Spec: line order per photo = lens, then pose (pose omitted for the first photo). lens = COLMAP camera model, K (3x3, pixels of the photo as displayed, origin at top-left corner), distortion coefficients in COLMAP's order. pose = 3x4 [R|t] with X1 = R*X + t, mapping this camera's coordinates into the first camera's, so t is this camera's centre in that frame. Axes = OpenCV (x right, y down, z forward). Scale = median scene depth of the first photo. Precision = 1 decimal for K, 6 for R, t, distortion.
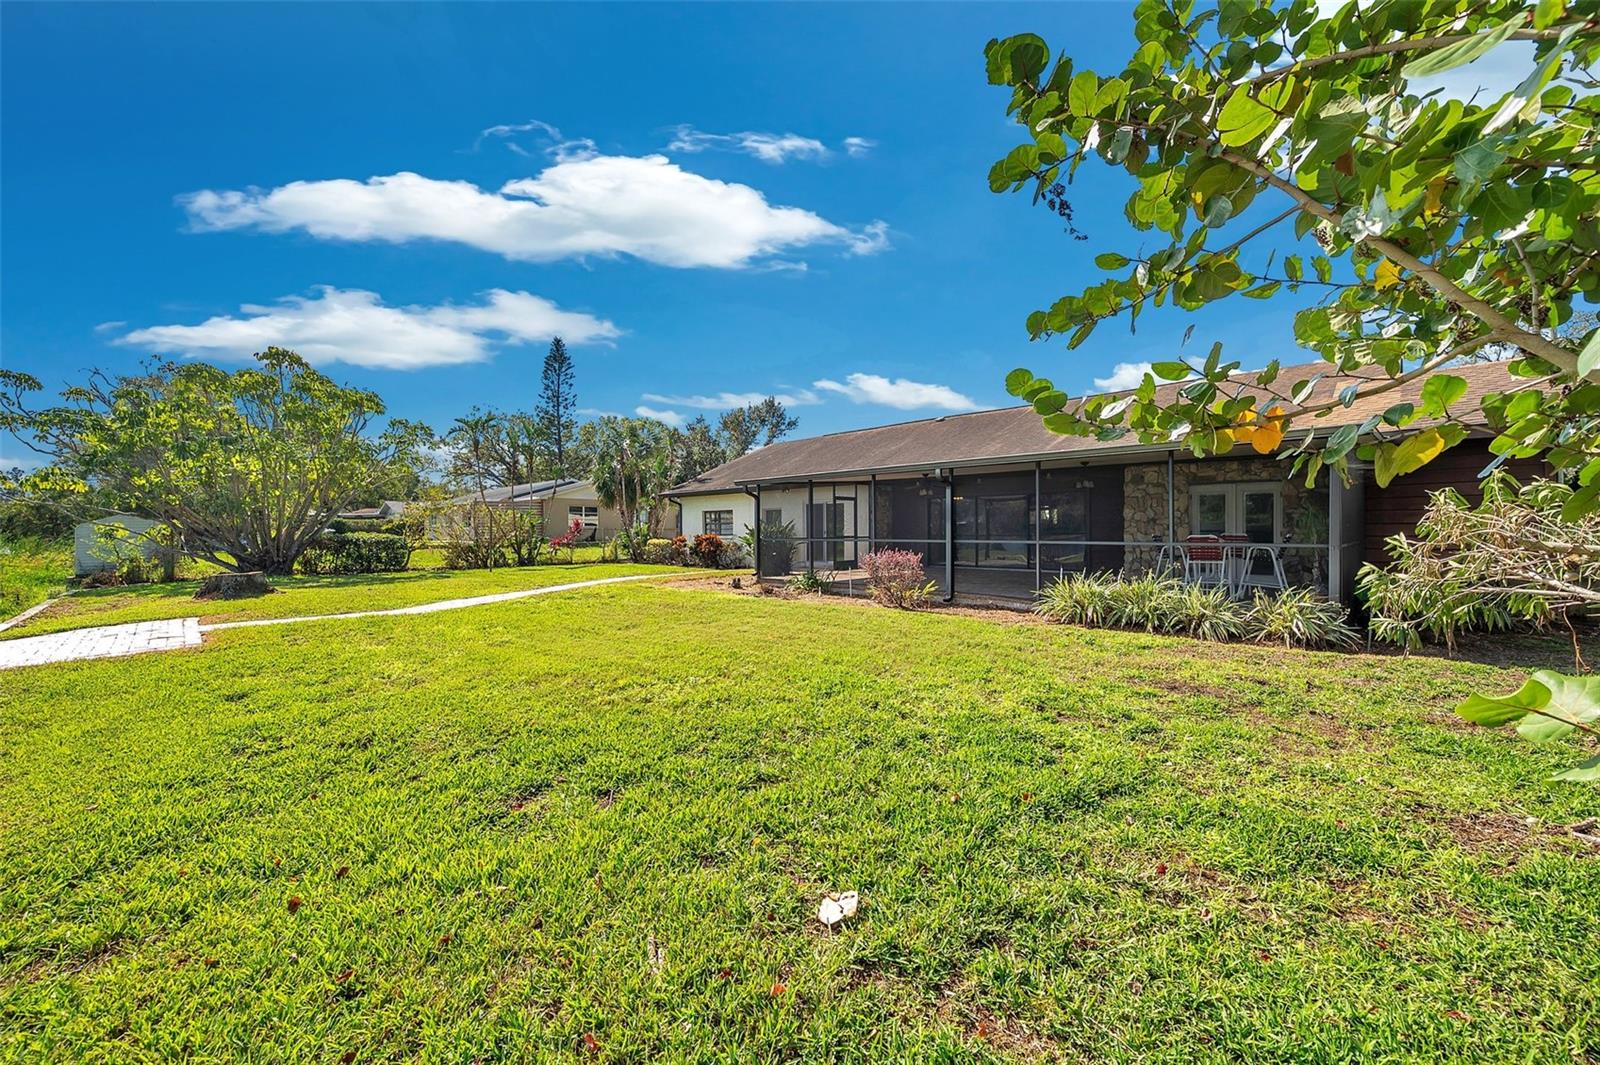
lens RADIAL K [[634.5, 0, 798.2], [0, 634.5, 531.7], [0, 0, 1]] dist [-0.001526, 0.000375]
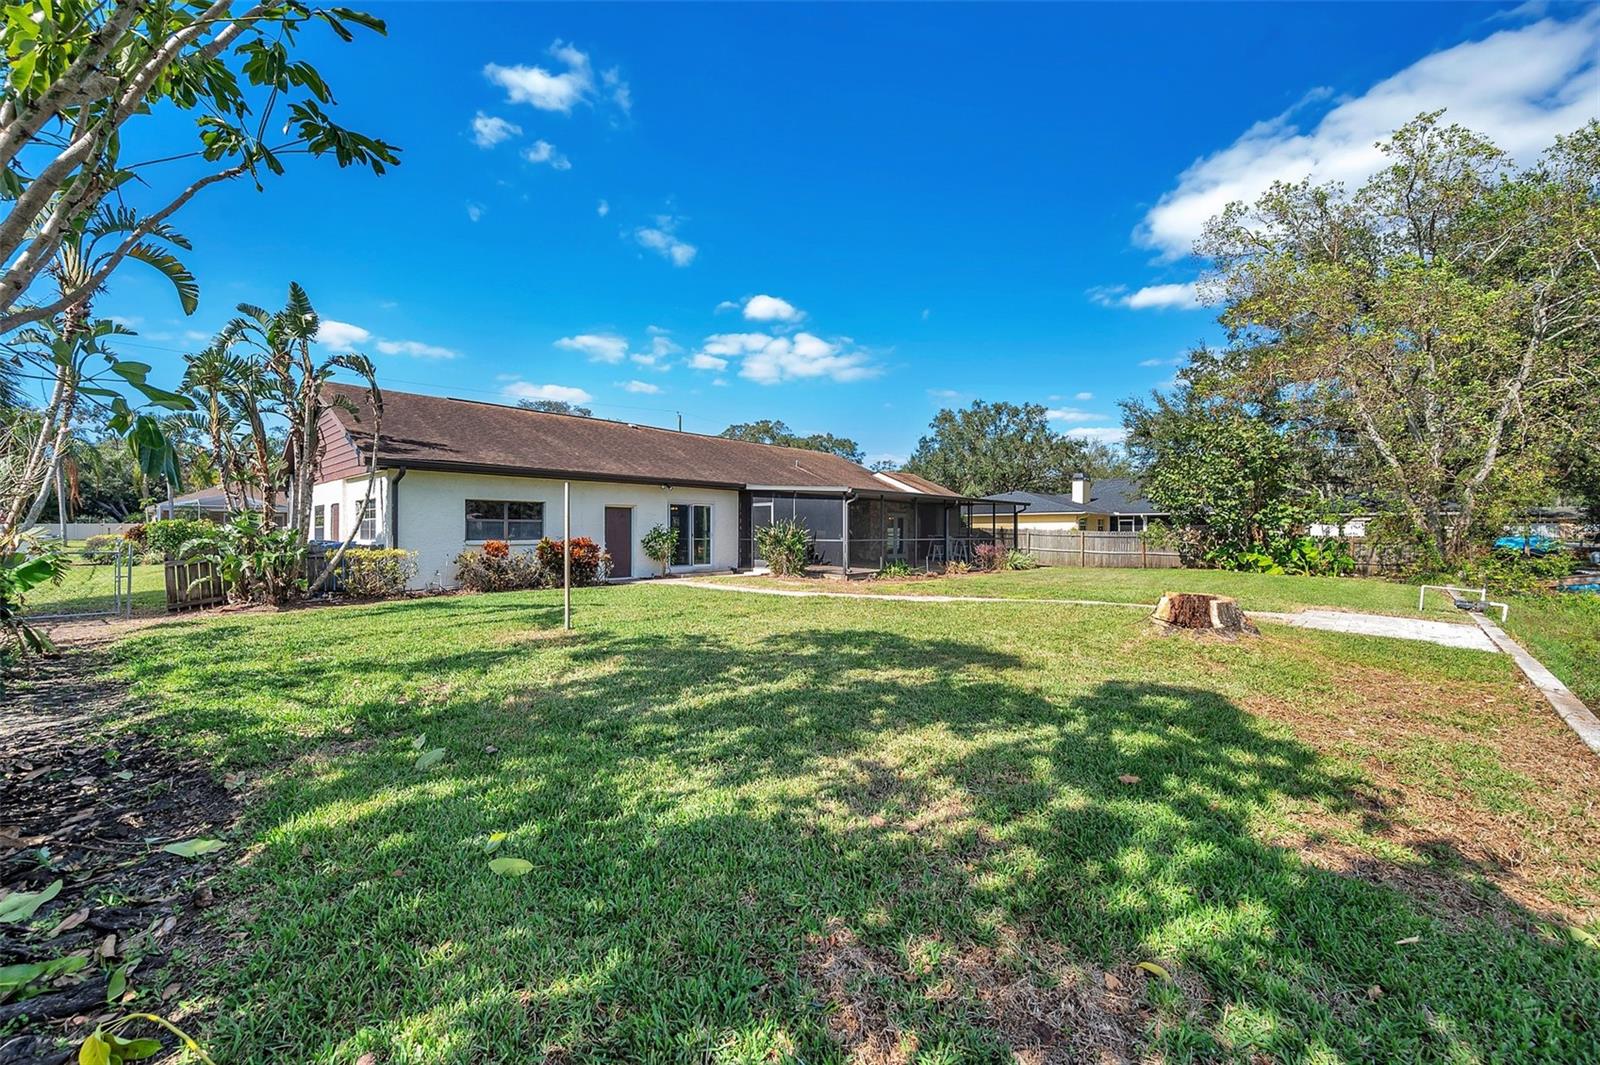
lens RADIAL K [[634.5, 0, 797.3], [0, 634.5, 532.9], [0, 0, 1]] dist [-0.001526, 0.000375]
pose [[-0.036741, 0.002919, 0.999321, -1.400545], [-0.003738, 0.999988, -0.003058, 0.003390], [-0.999318, -0.003848, -0.036730, 1.289841]]
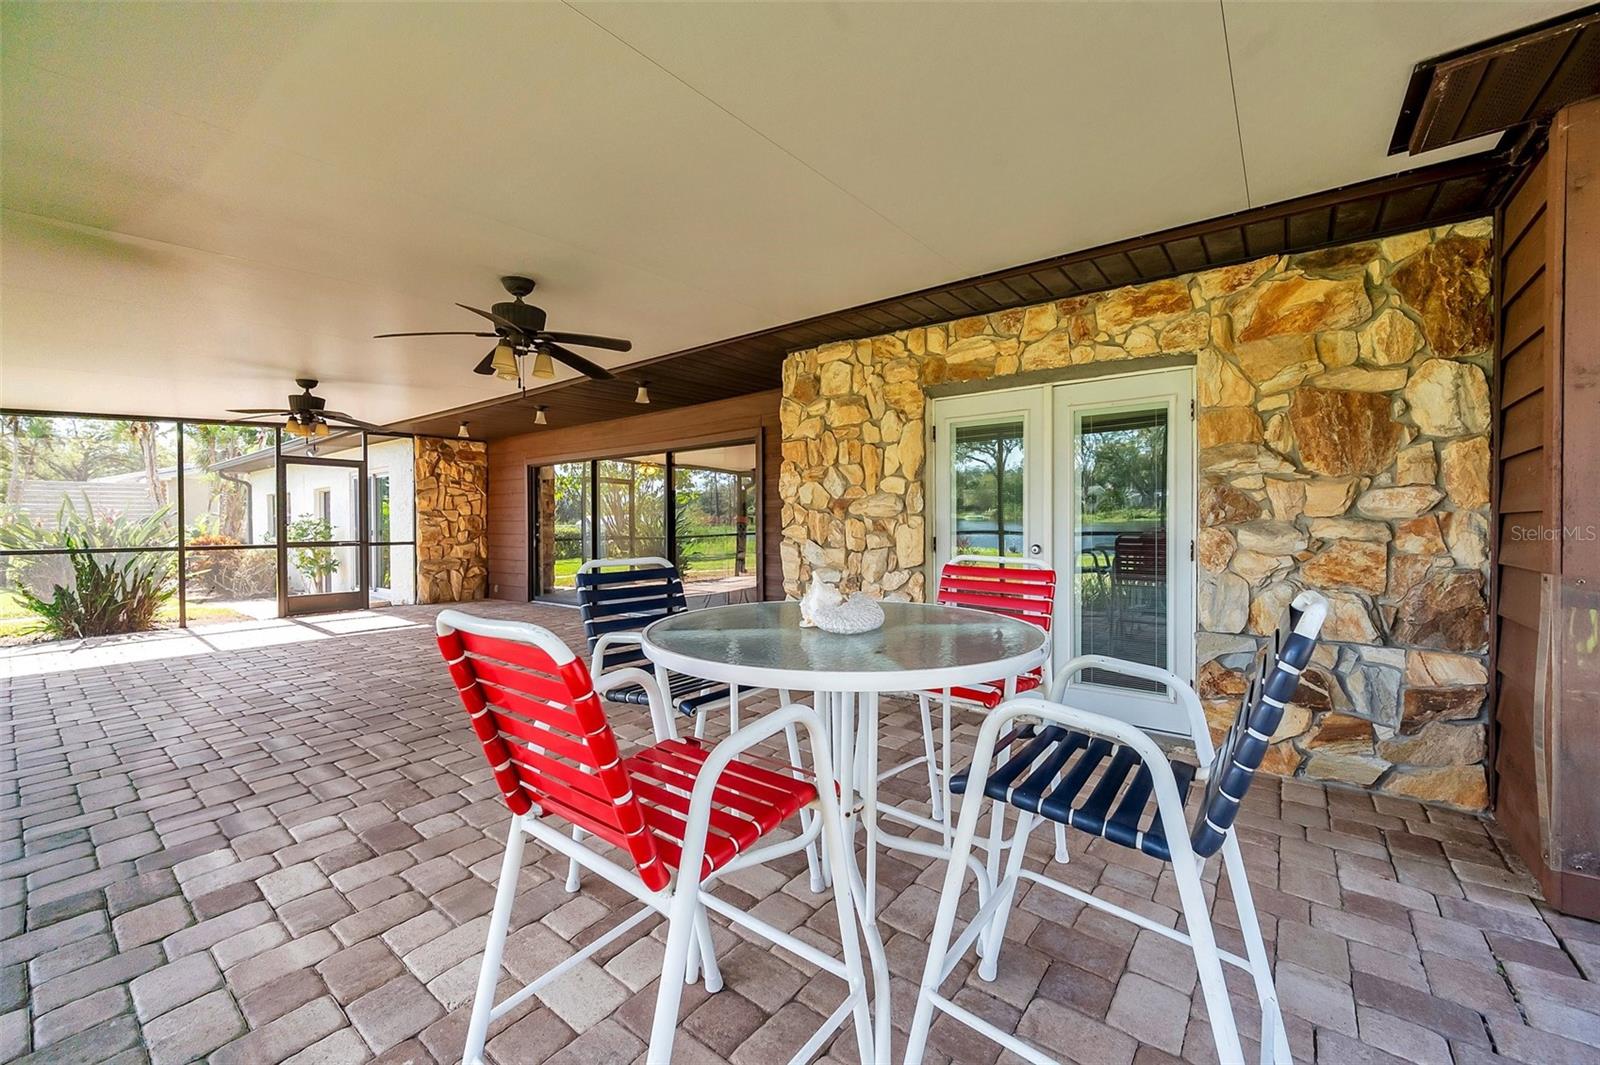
lens RADIAL K [[634.5, 0, 798.8], [0, 634.5, 535.5], [0, 0, 1]] dist [-0.001526, 0.000375]
pose [[0.992870, -0.005037, 0.119100, 0.483775], [0.002590, 0.999782, 0.020696, -0.008391], [-0.119178, -0.020240, 0.992667, 0.646500]]
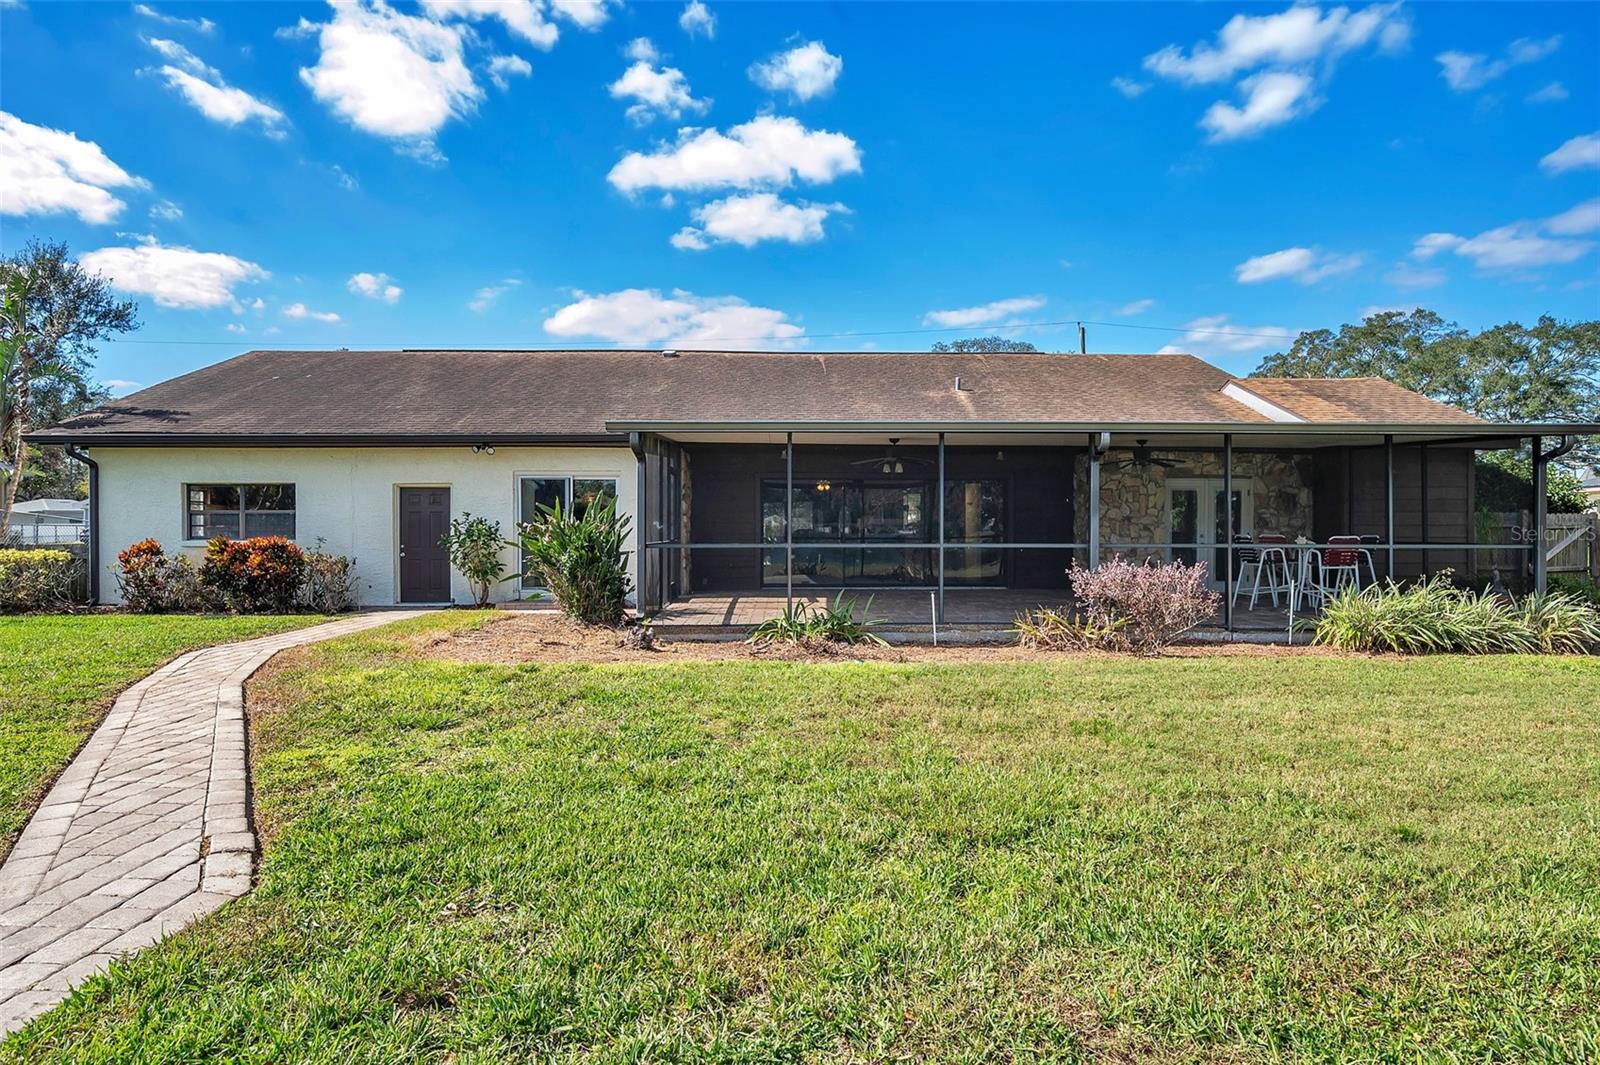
lens RADIAL K [[886.5, 0, 802.6], [0, 886.5, 539.2], [0, 0, 1]] dist [-0.022178, -0.000112]
pose [[0.704500, -0.001112, 0.709704, -0.526012], [-0.005022, 0.999966, 0.006551, 0.003049], [-0.709687, -0.008179, 0.704470, 0.485651]]
